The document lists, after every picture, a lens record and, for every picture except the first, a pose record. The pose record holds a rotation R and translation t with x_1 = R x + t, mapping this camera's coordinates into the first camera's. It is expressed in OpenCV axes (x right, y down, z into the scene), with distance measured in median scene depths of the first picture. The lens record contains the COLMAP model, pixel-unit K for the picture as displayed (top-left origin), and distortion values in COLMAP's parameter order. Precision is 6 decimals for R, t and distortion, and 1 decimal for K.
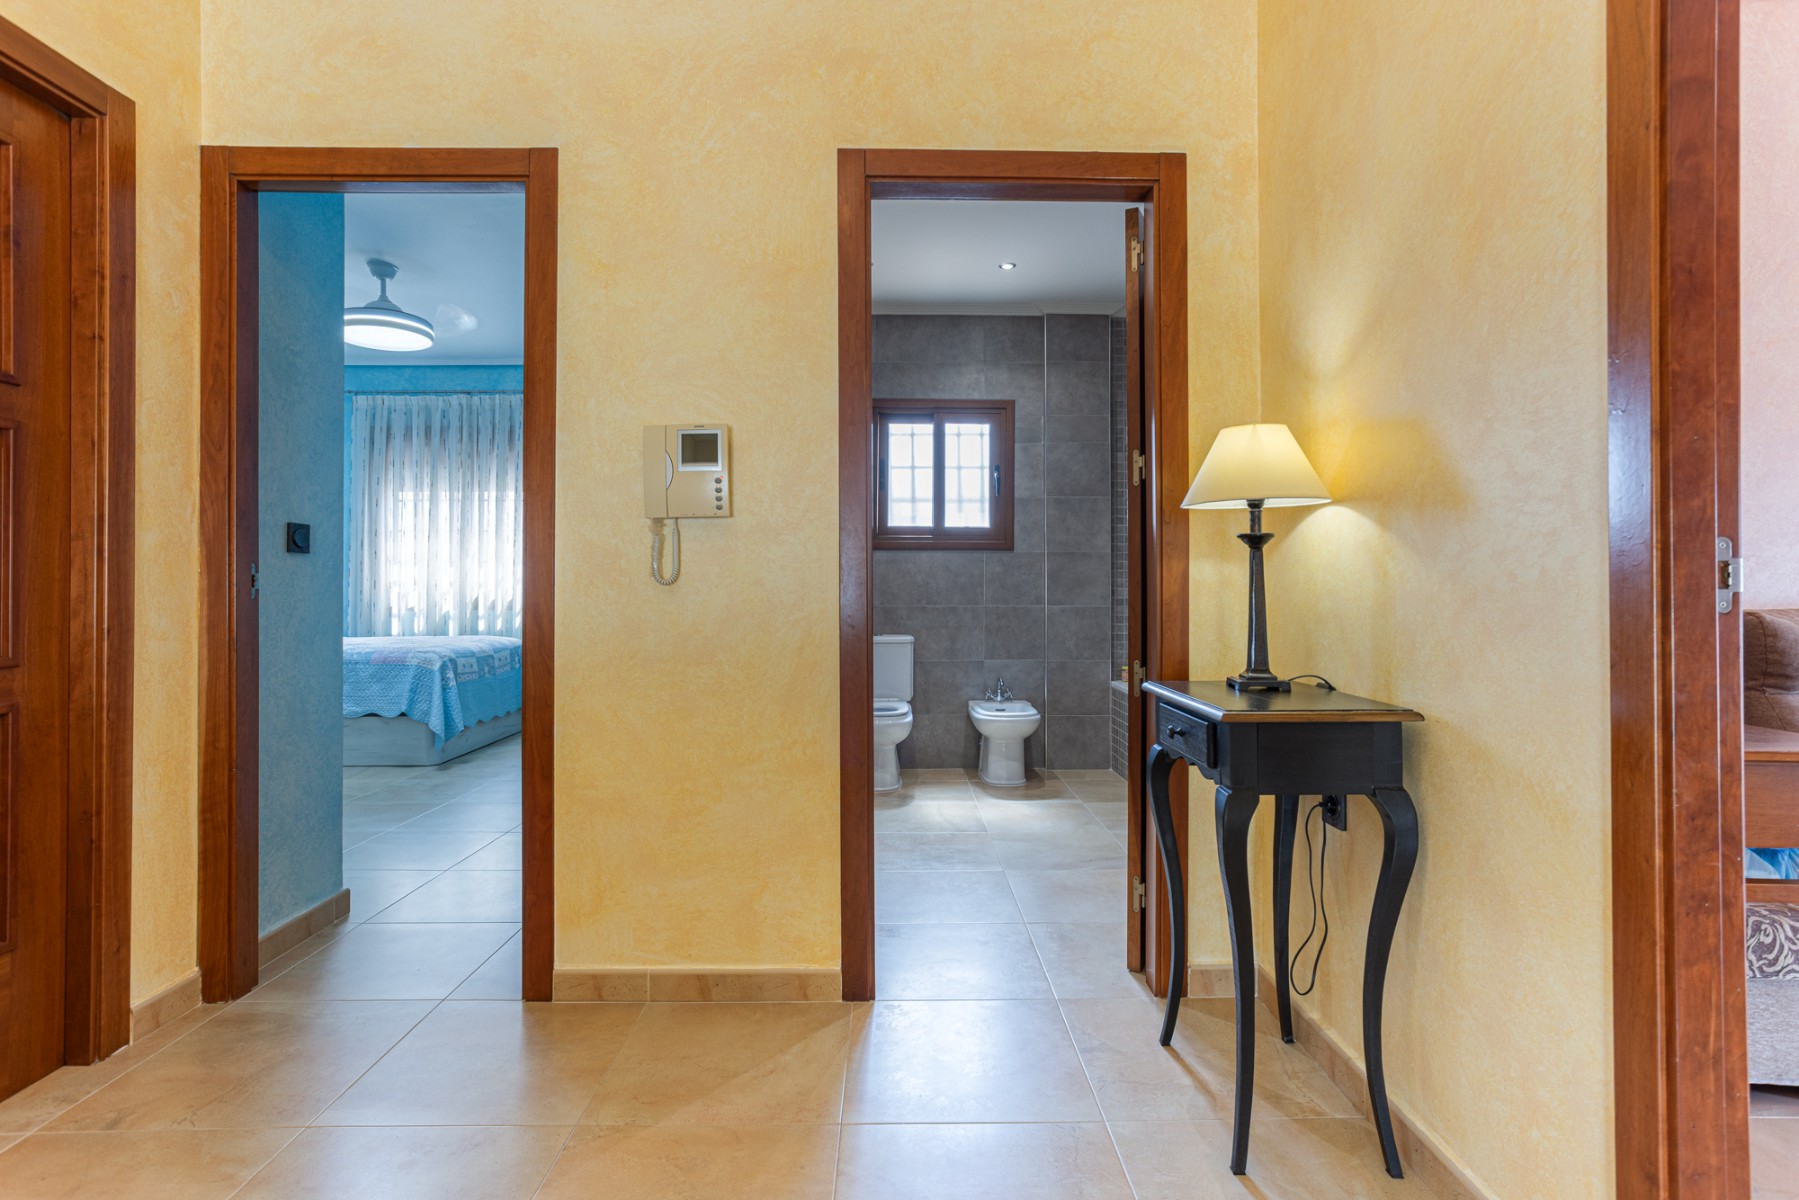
lens RADIAL K [[899.3, 0, 898.7], [0, 899.3, 571.2], [0, 0, 1]] dist [-0.013650, 0.000270]
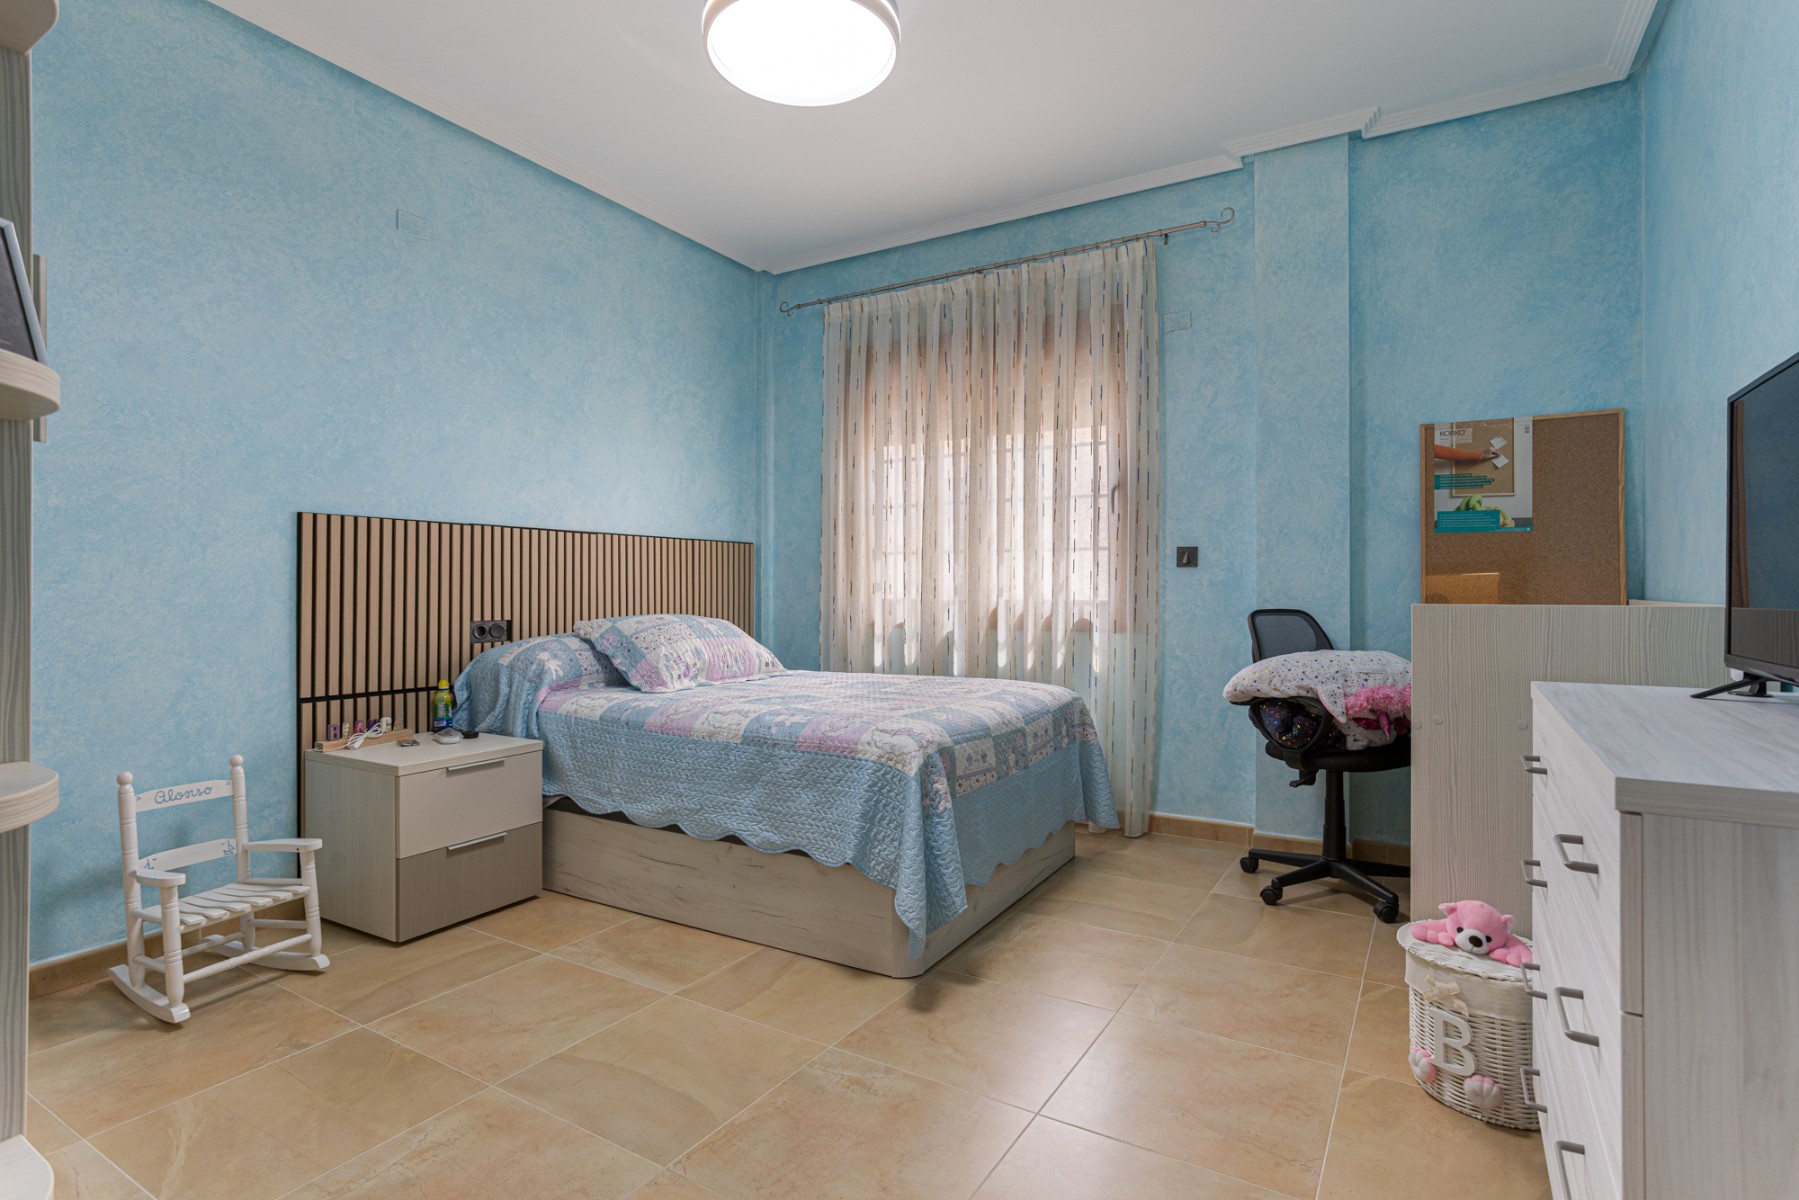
lens RADIAL K [[899.3, 0, 898.7], [0, 899.3, 571.2], [0, 0, 1]] dist [-0.013650, 0.000270]
pose [[0.852473, -0.005745, -0.522740, -0.212214], [0.005332, 0.999983, -0.002296, 0.004811], [0.522744, -0.000830, 0.852489, 0.456599]]
